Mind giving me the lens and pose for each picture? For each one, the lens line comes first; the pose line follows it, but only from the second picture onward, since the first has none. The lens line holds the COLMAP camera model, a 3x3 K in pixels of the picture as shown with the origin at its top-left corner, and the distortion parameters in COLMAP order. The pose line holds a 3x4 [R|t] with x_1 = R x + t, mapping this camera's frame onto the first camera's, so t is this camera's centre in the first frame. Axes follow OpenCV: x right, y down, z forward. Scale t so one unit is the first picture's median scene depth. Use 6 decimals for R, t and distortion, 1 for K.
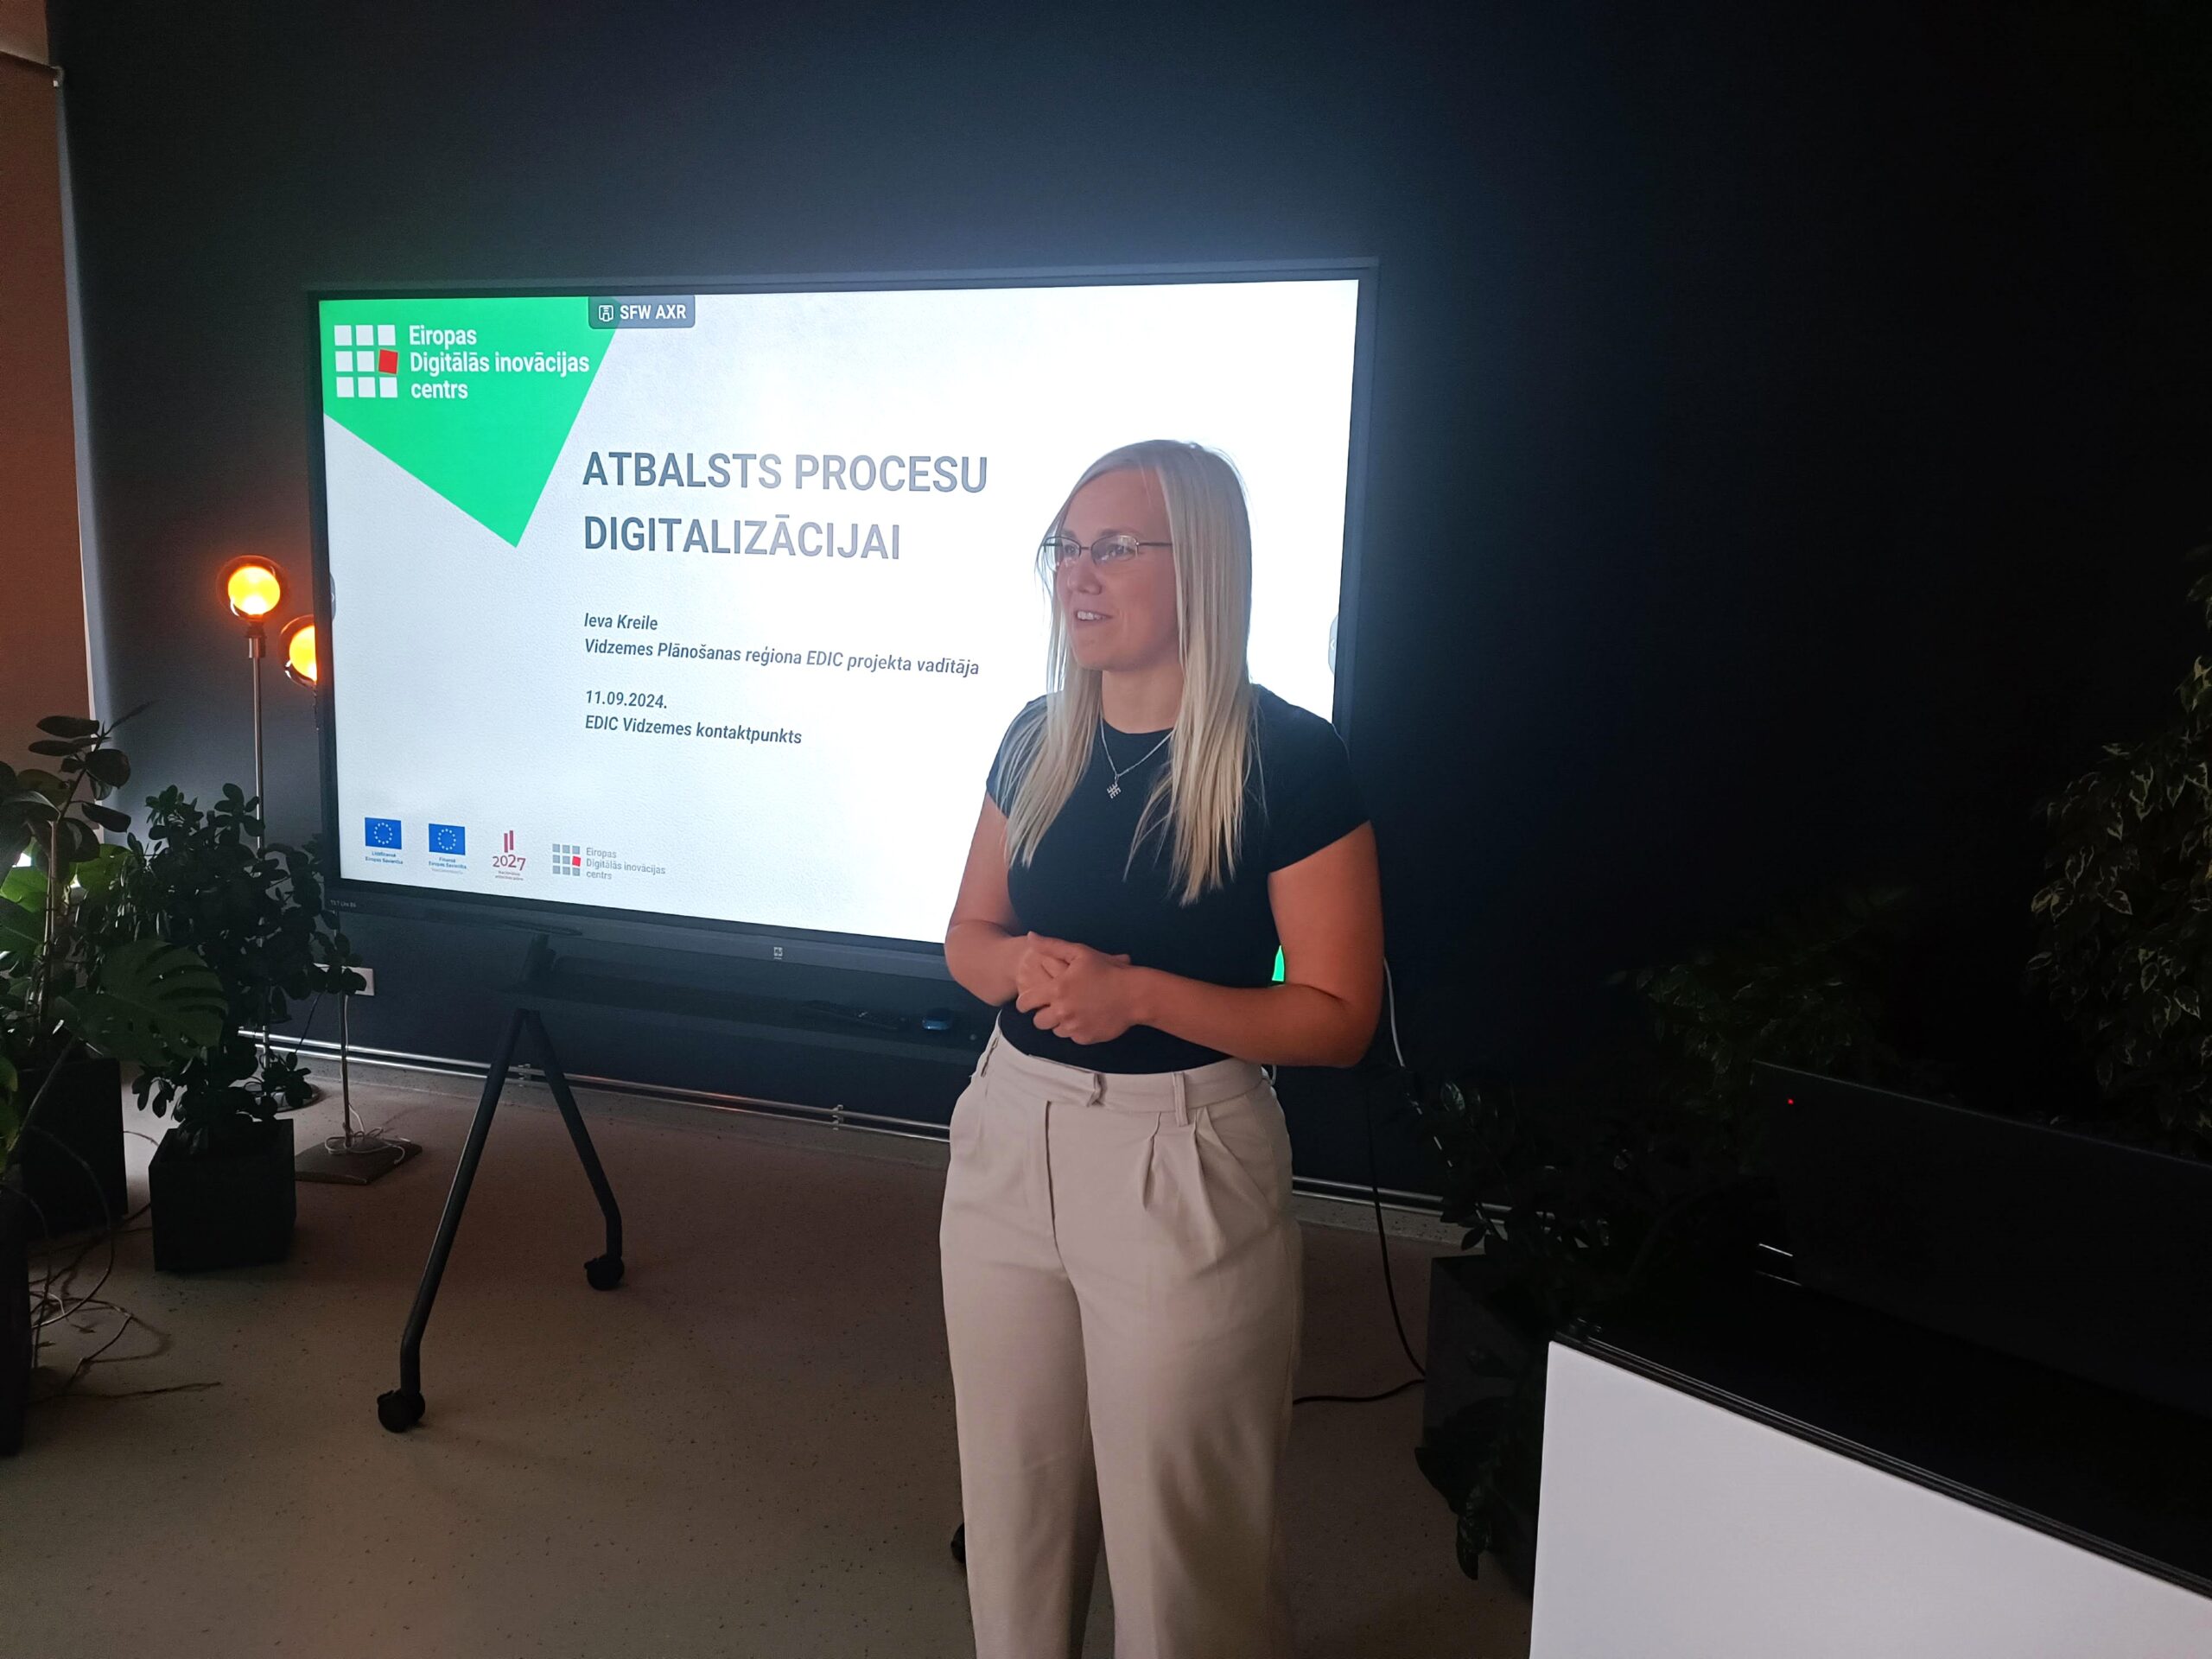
lens RADIAL K [[1593.6, 0, 1105.5], [0, 1593.6, 821.7], [0, 0, 1]] dist [0.050484, -0.054588]
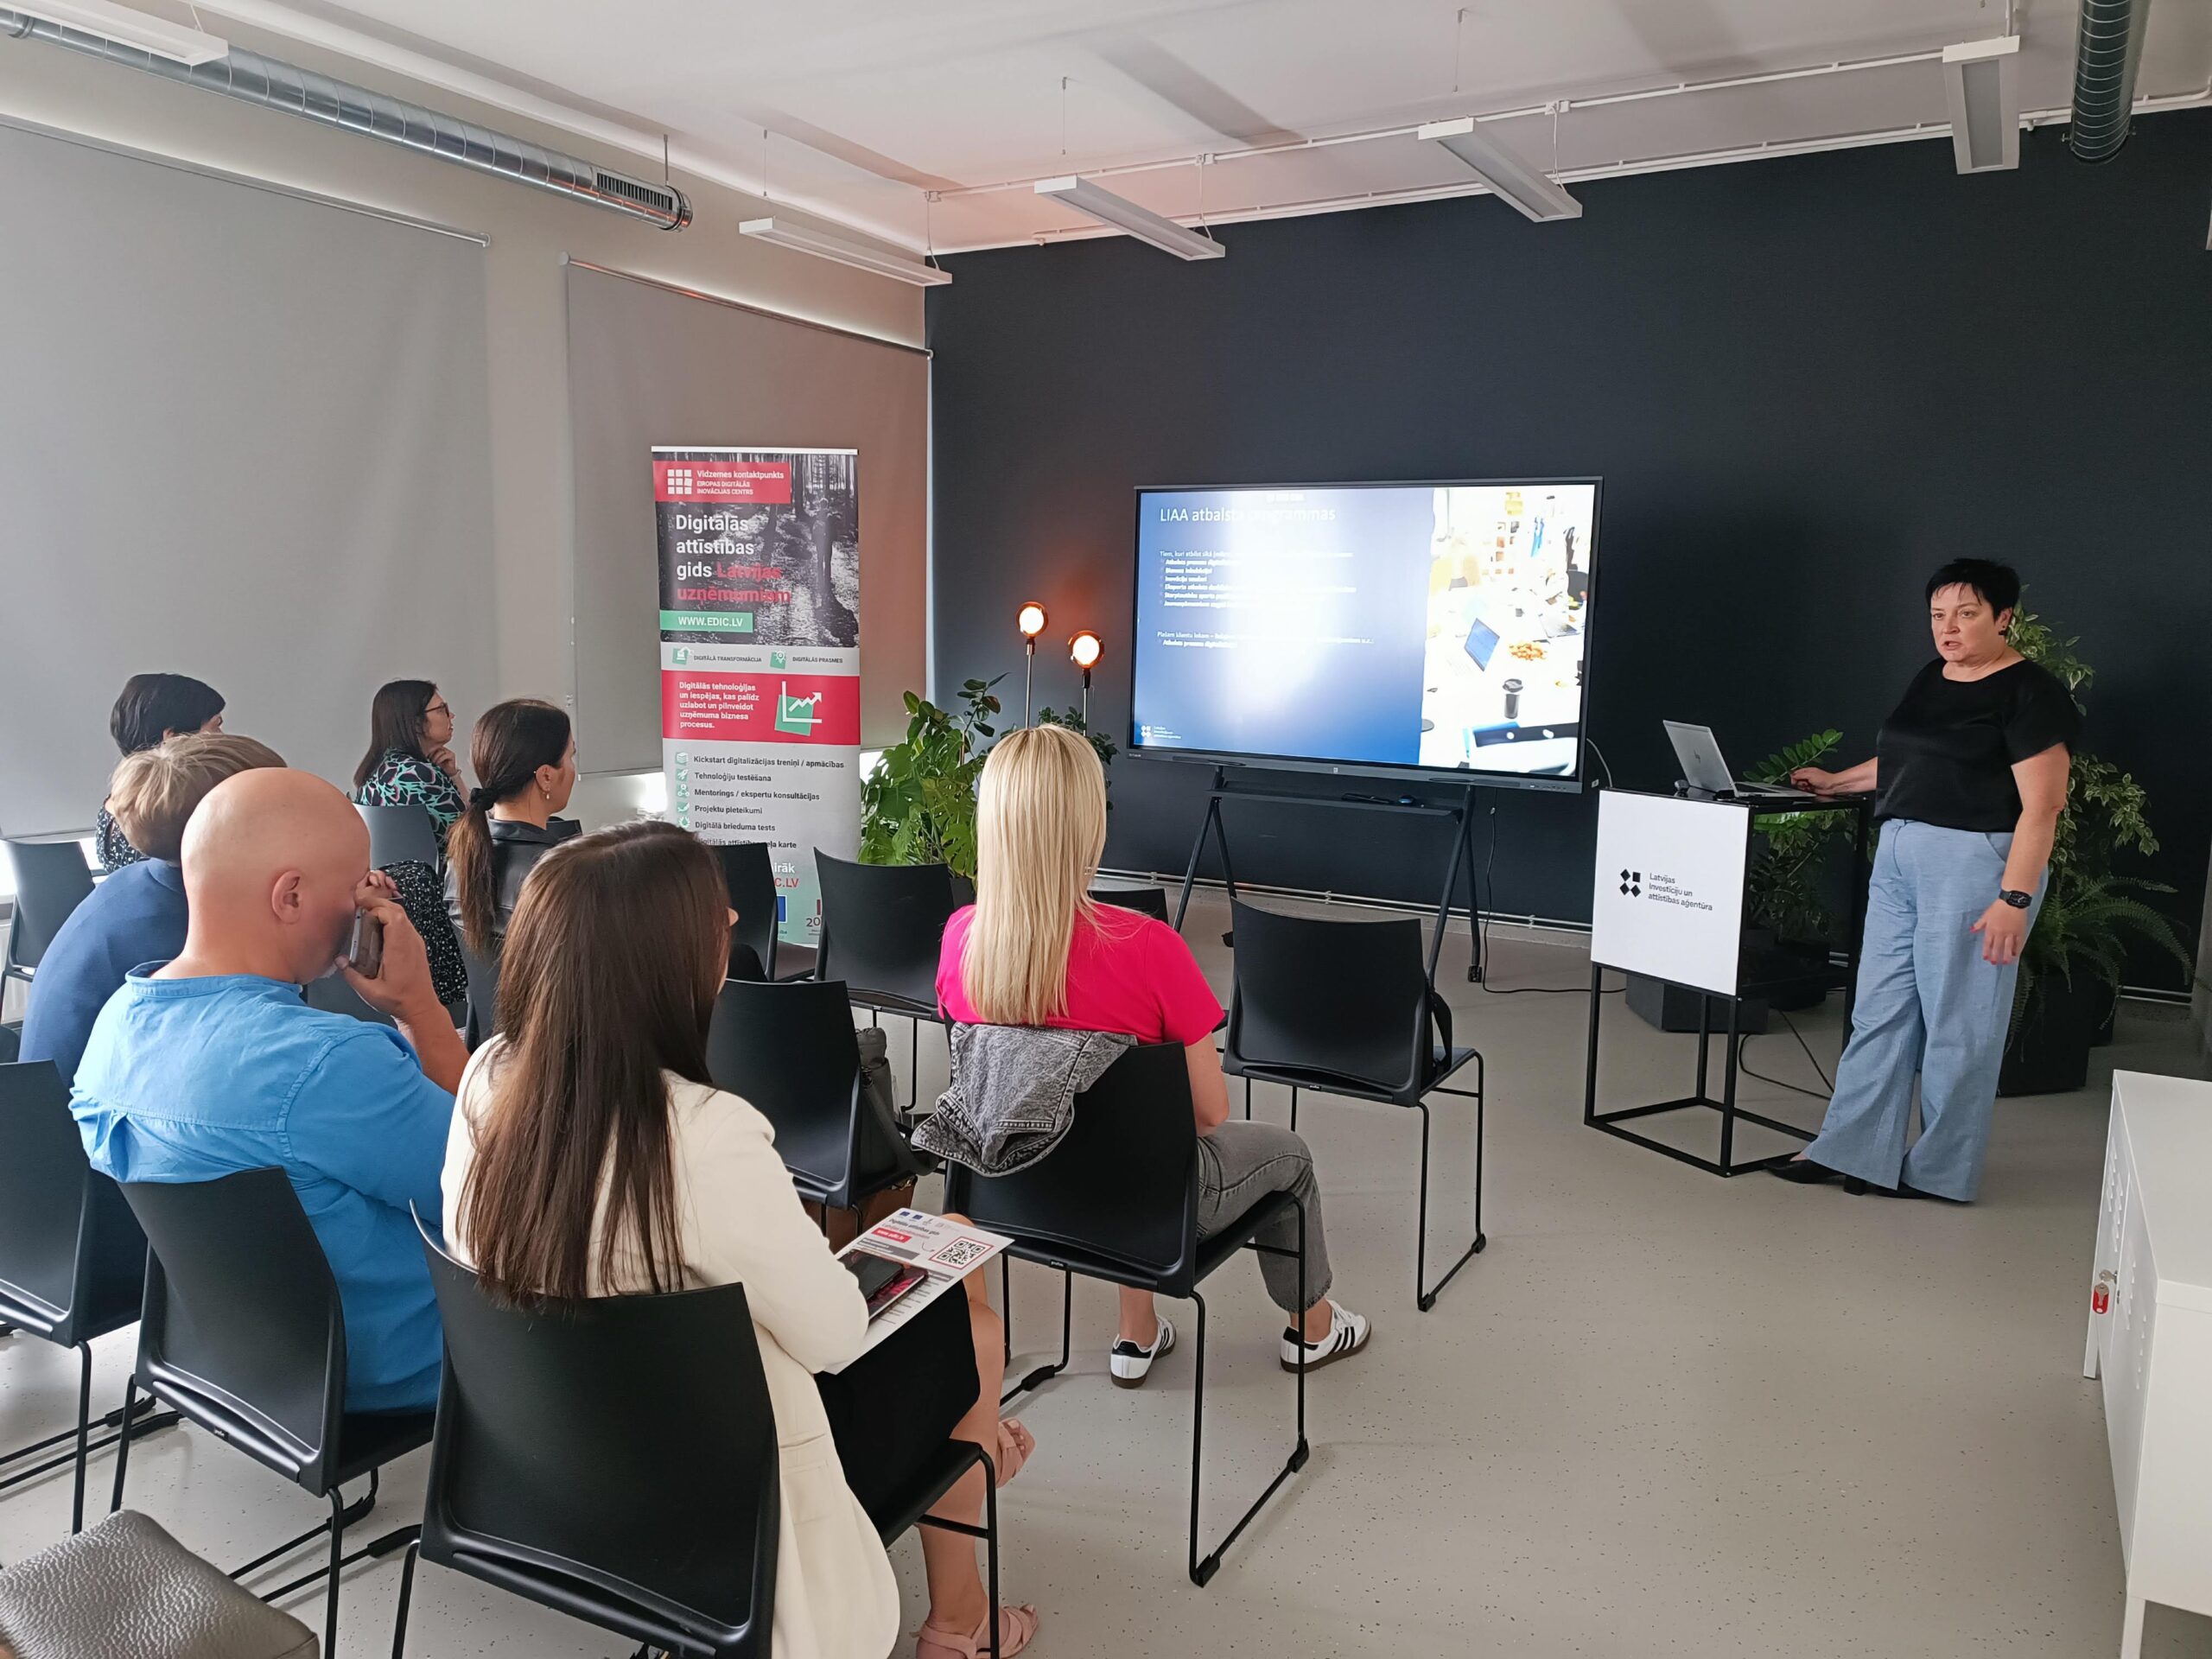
lens RADIAL K [[1592.0, 0, 1104.8], [0, 1592.0, 819.0], [0, 0, 1]] dist [0.036836, -0.003091]
pose [[0.975497, 0.018577, -0.219228, -0.023375], [-0.023312, 0.999547, -0.019029, 0.190518], [0.218775, 0.023674, 0.975488, -1.227356]]
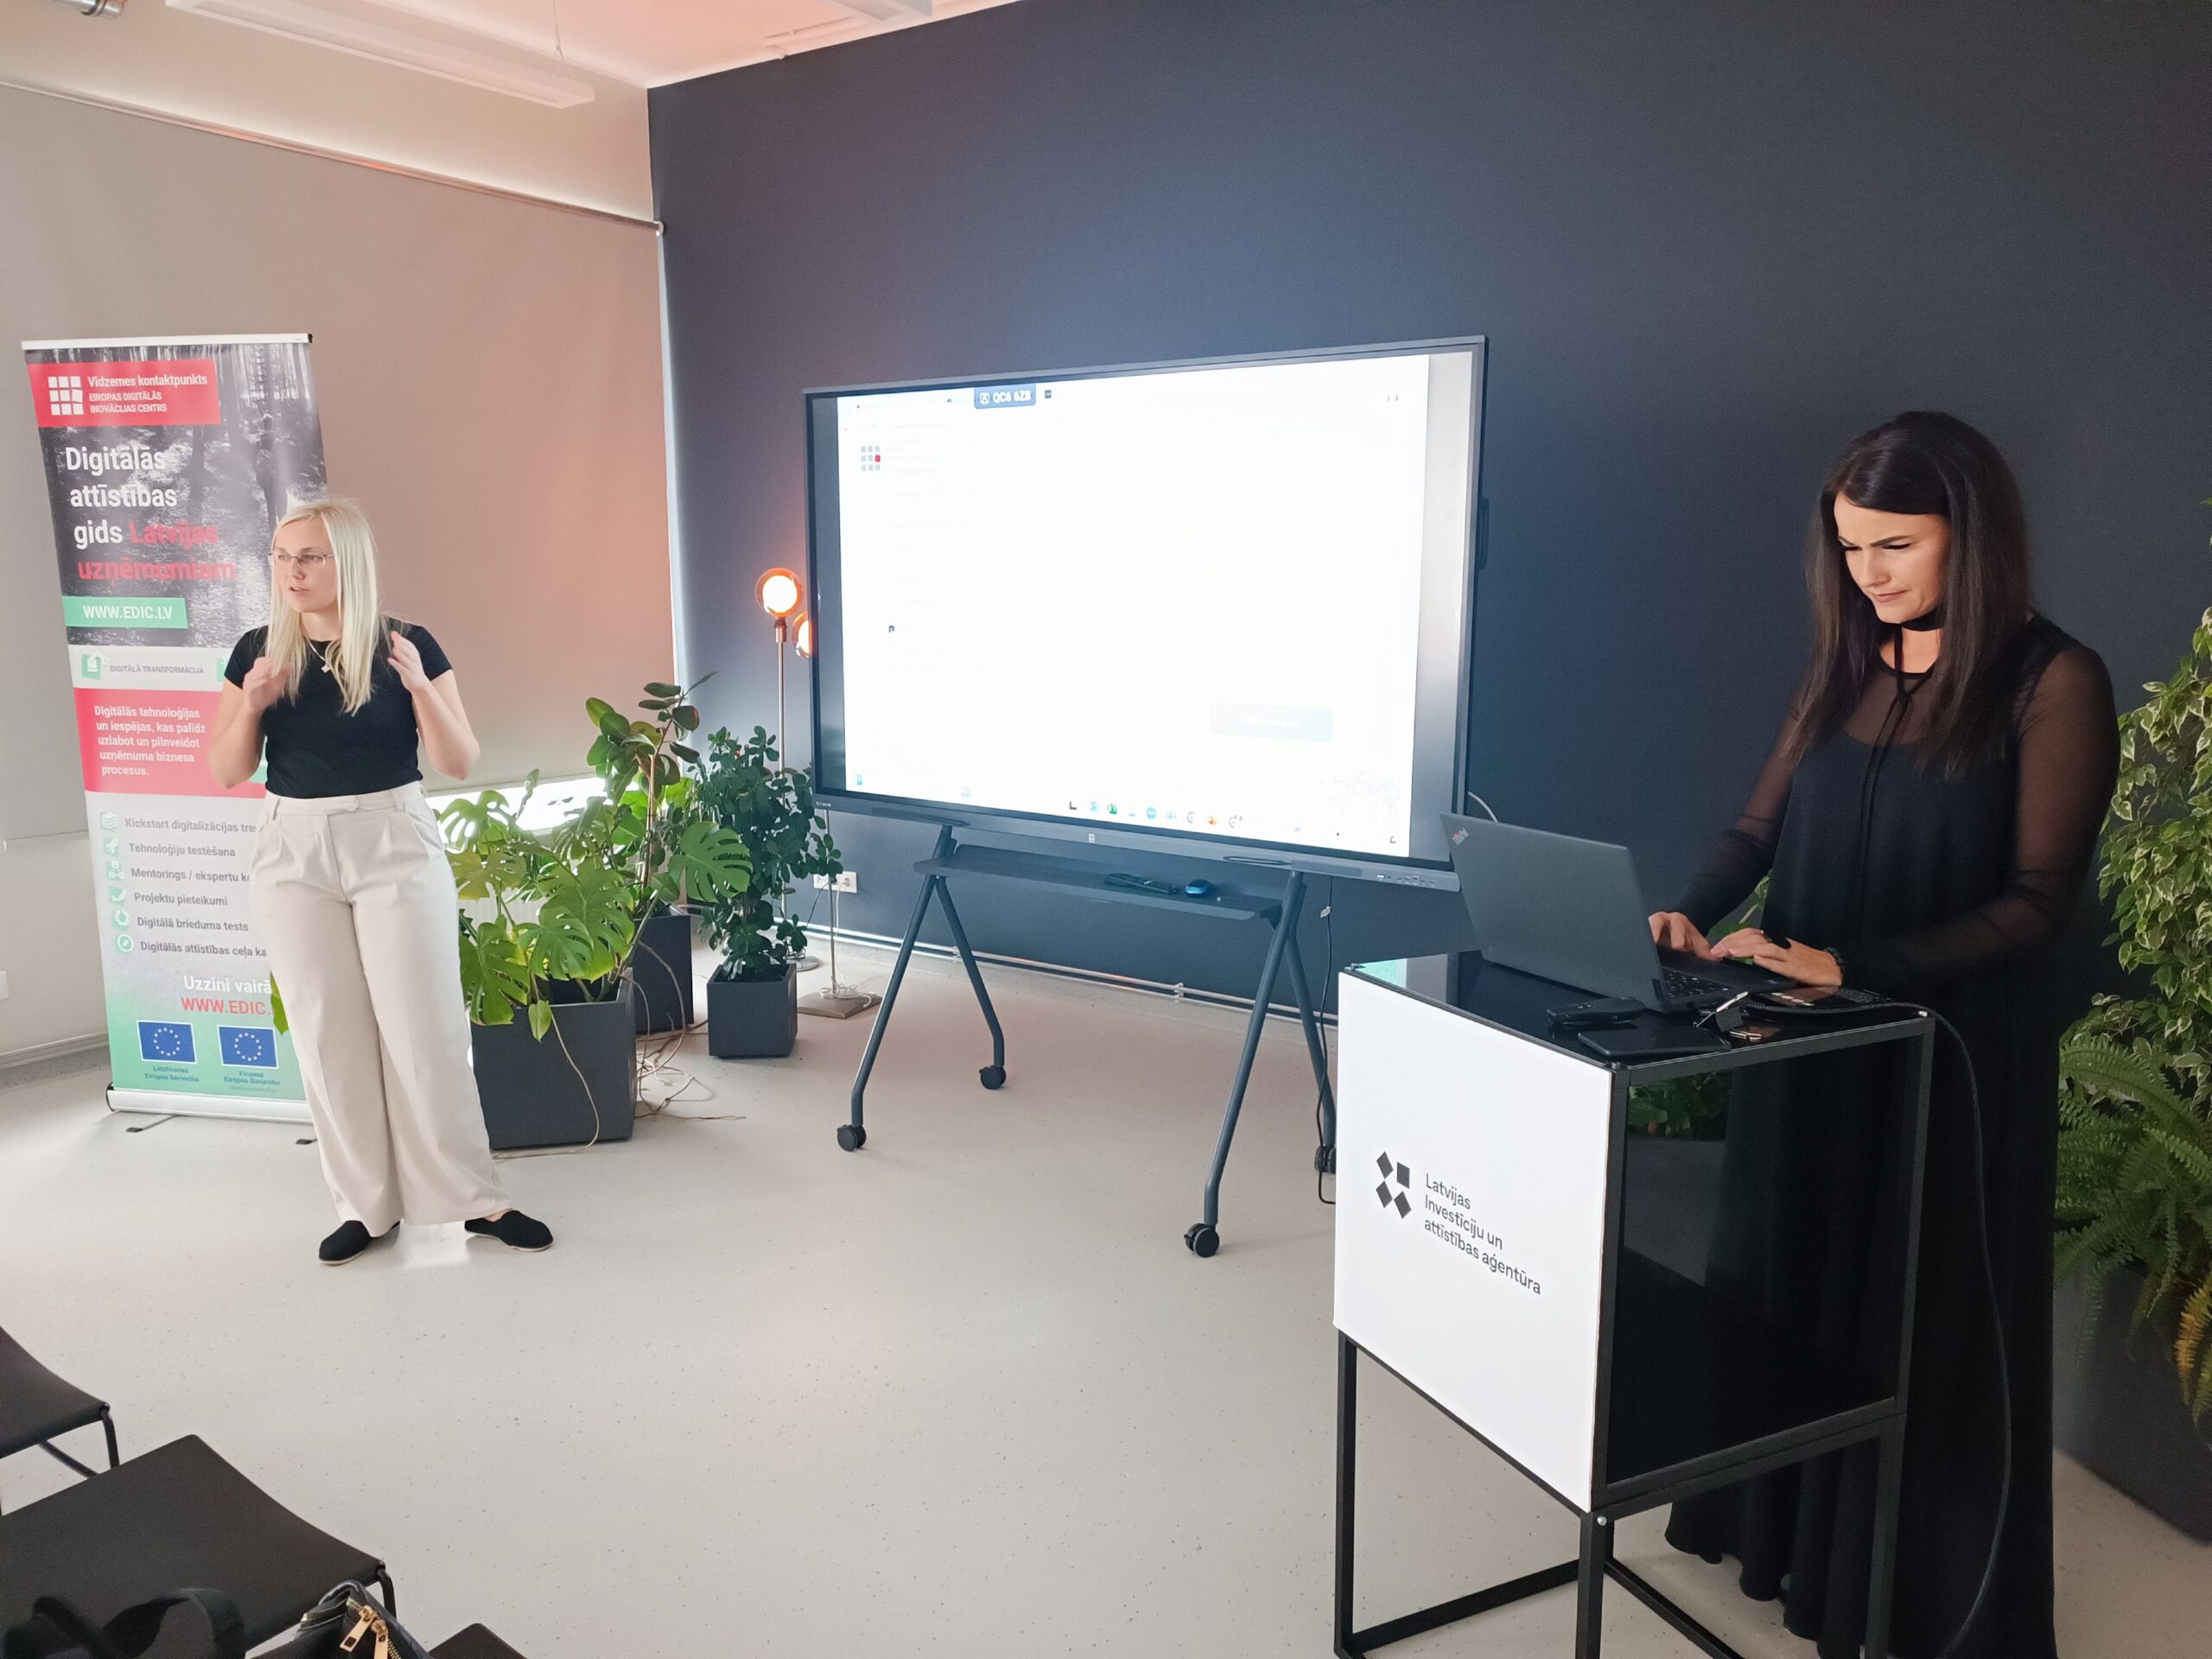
lens RADIAL K [[1593.6, 0, 1105.5], [0, 1593.6, 821.7], [0, 0, 1]] dist [0.050484, -0.054588]
pose [[0.955766, 0.018121, -0.293569, 0.211709], [-0.015805, 0.999822, 0.010261, 0.049604], [0.293703, -0.005167, 0.955883, -0.337926]]
